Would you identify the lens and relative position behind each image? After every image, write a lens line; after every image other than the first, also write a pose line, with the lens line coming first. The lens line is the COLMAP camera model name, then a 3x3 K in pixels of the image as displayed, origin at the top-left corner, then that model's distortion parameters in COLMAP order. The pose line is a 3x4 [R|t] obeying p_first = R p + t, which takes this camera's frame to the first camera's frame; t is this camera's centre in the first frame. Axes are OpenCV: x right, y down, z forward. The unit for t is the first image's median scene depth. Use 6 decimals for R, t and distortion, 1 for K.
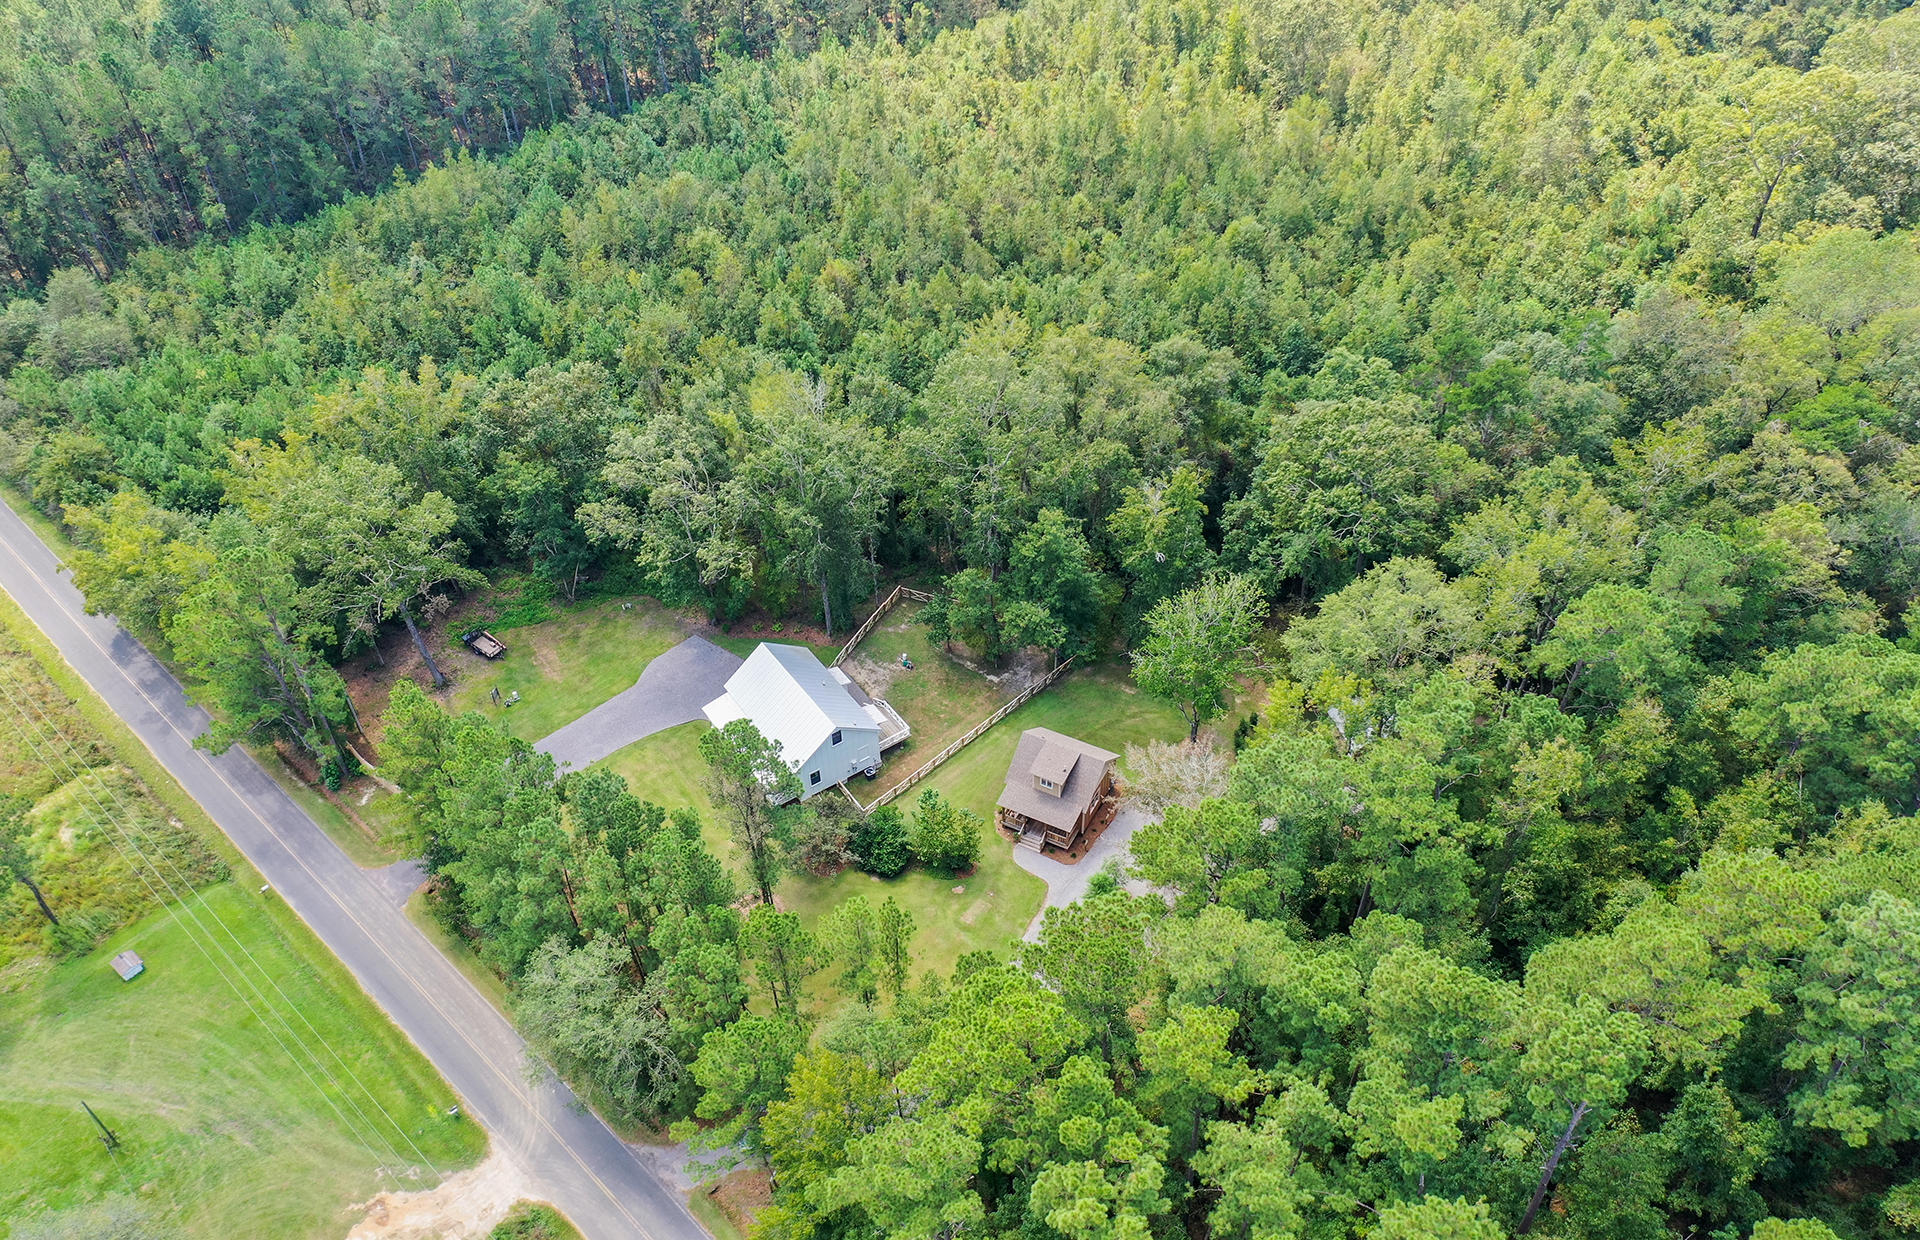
lens RADIAL K [[1464.5, 0, 960.0], [0, 1464.5, 620.0], [0, 0, 1]] dist [0.006995, 0.000055]
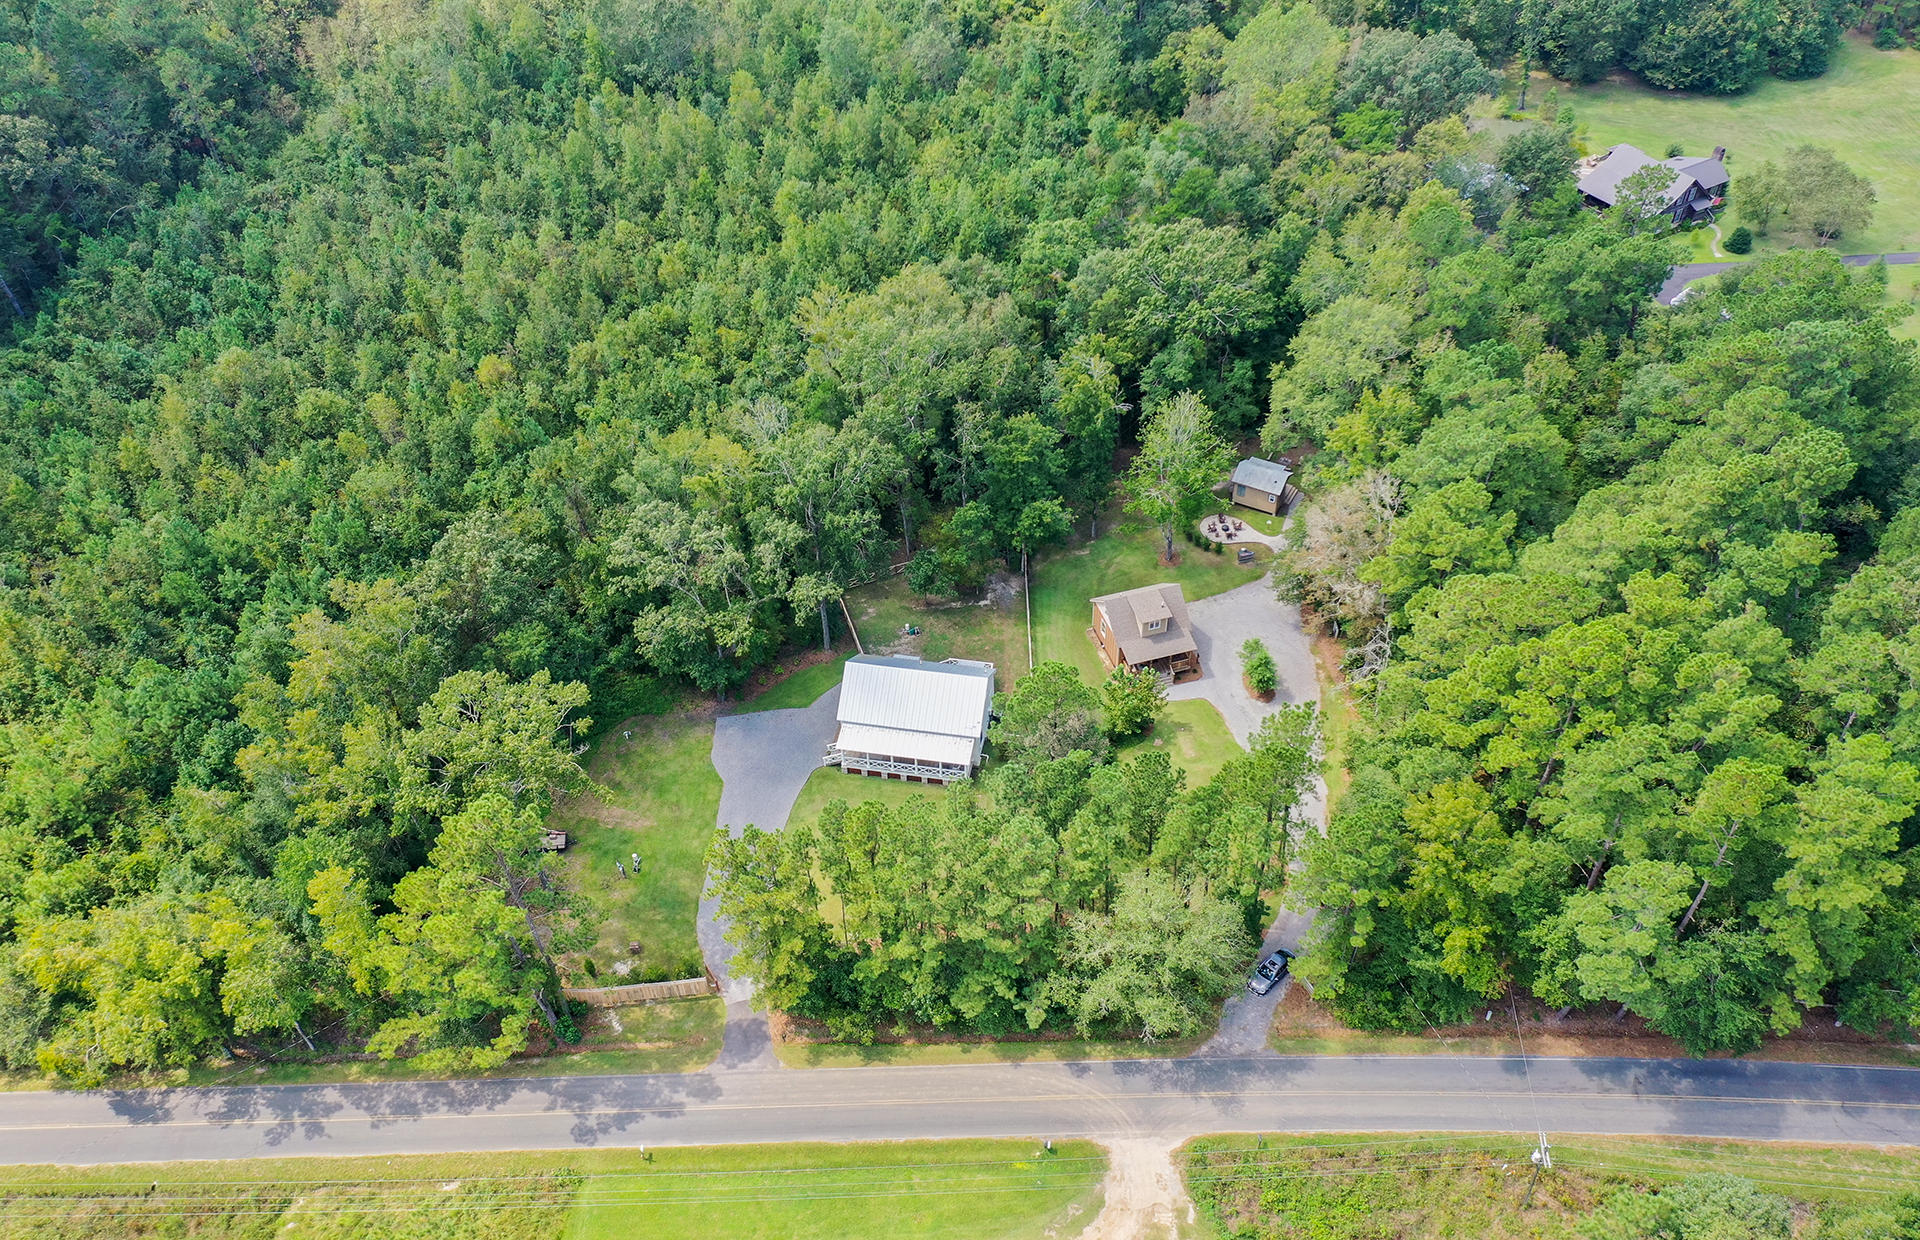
lens RADIAL K [[1464.5, 0, 960.0], [0, 1464.5, 620.0], [0, 0, 1]] dist [0.006995, 0.000055]
pose [[0.715841, -0.466084, 0.519940, -0.541225], [0.482863, 0.868301, 0.113567, -0.078238], [-0.504396, 0.169764, 0.846620, 0.109786]]
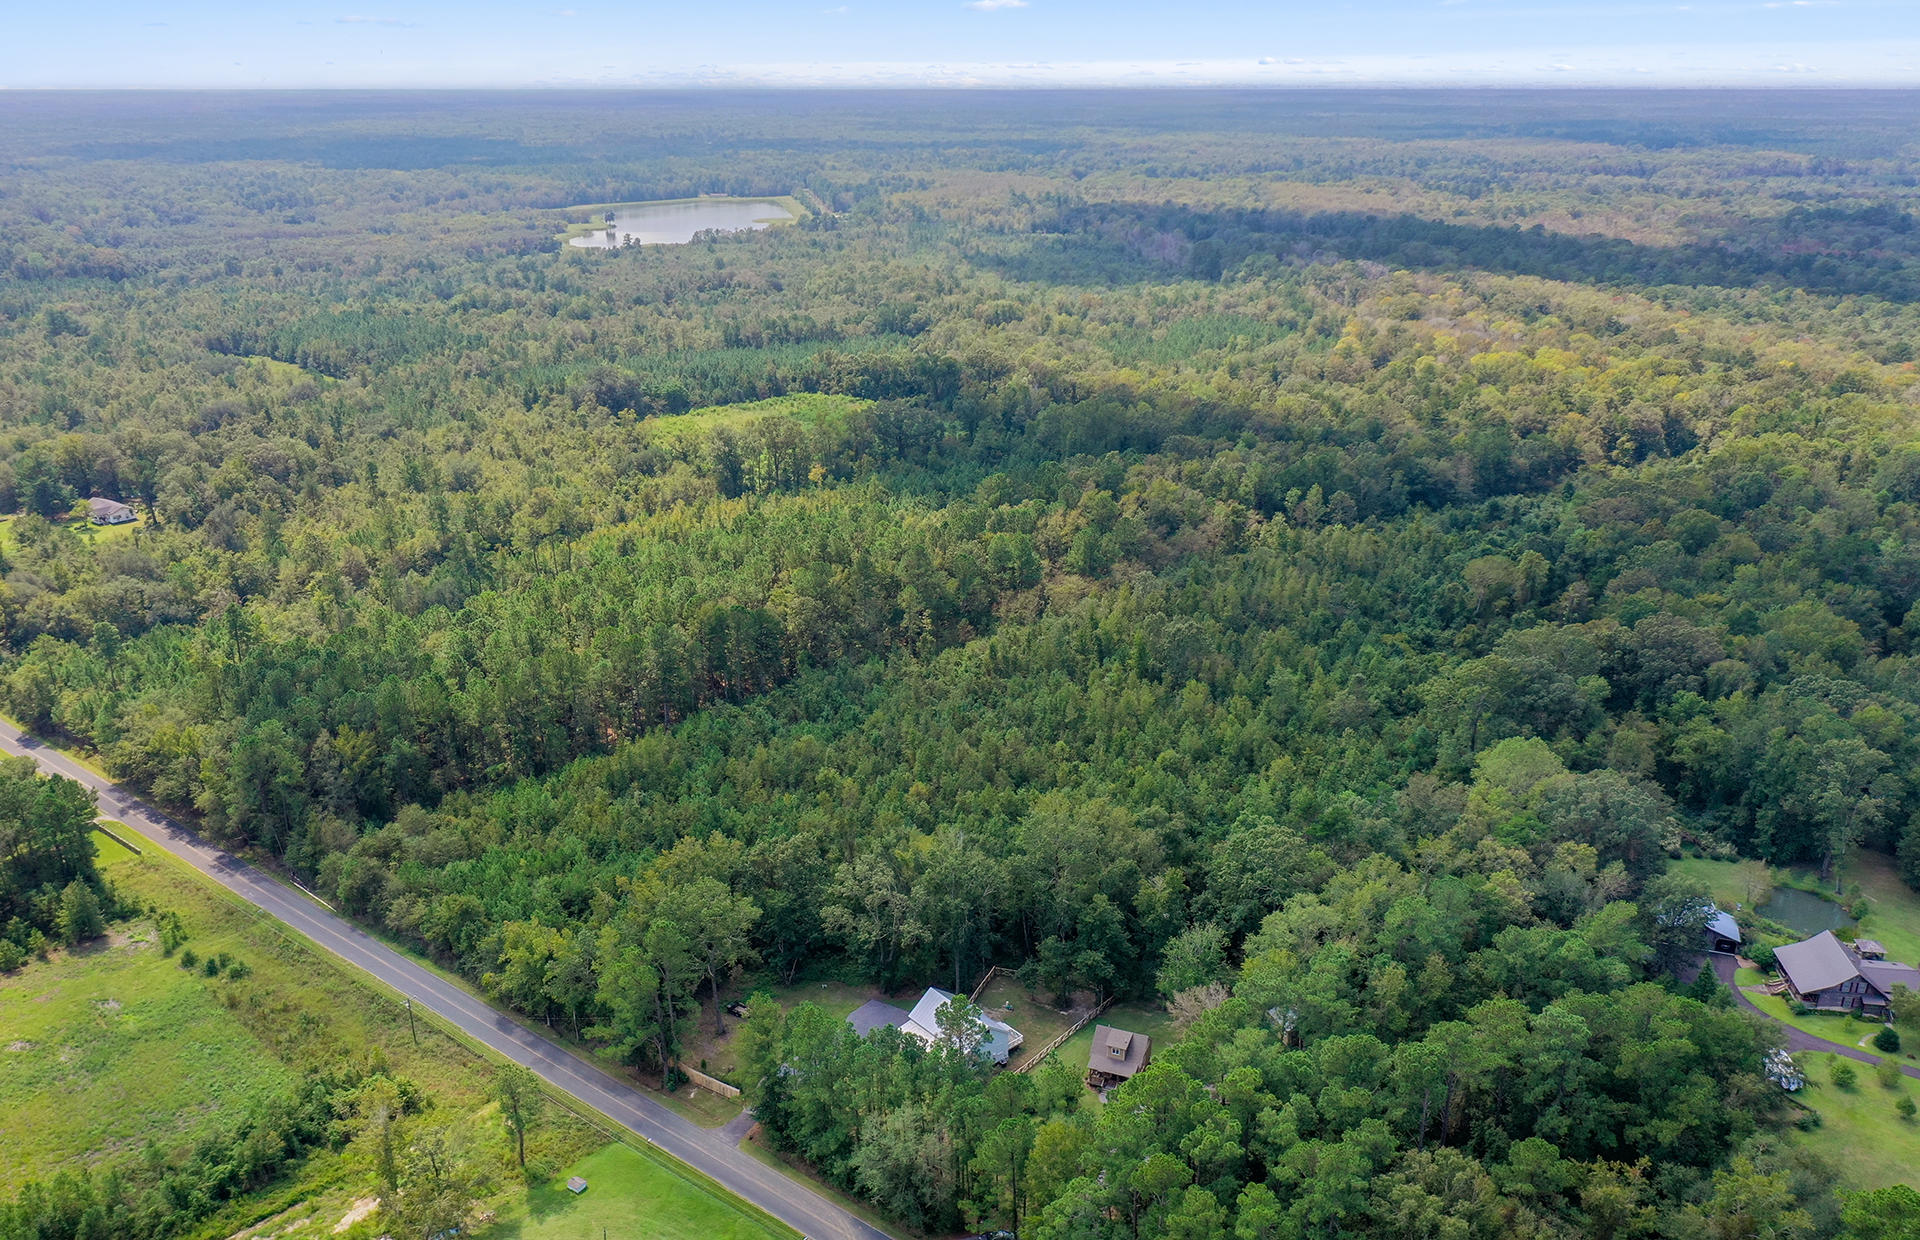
lens RADIAL K [[1464.5, 0, 960.0], [0, 1464.5, 620.0], [0, 0, 1]] dist [0.006995, 0.000055]
pose [[0.994307, -0.019212, 0.104809, -0.247544], [0.059269, 0.917131, -0.394155, 0.267094], [-0.088551, 0.398123, 0.913048, -0.628167]]
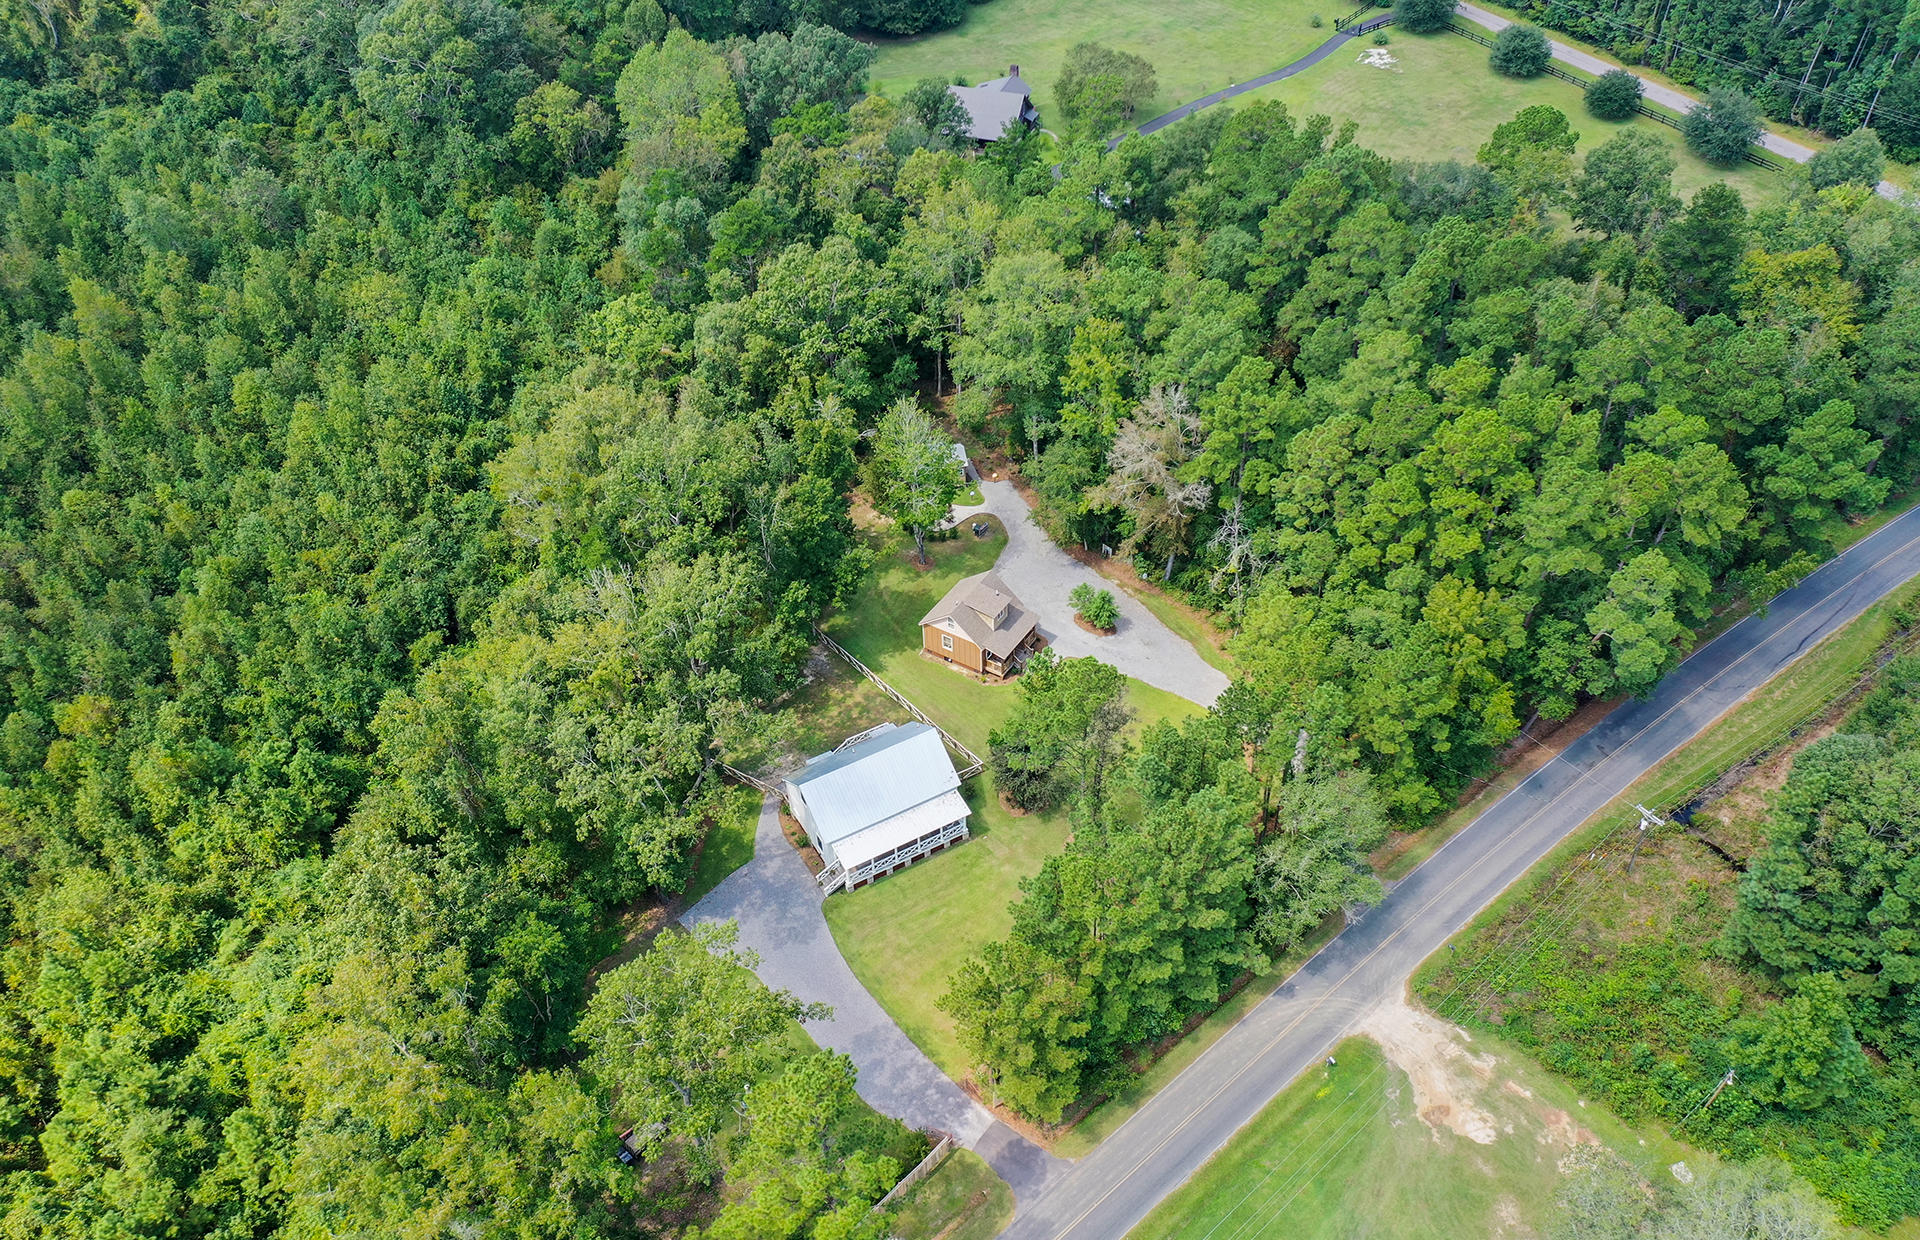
lens RADIAL K [[1464.5, 0, 960.0], [0, 1464.5, 620.0], [0, 0, 1]] dist [0.006995, 0.000055]
pose [[0.103801, -0.655594, 0.747945, -0.691680], [0.700161, 0.582268, 0.413204, -0.329673], [-0.706399, 0.480791, 0.519462, 0.375547]]
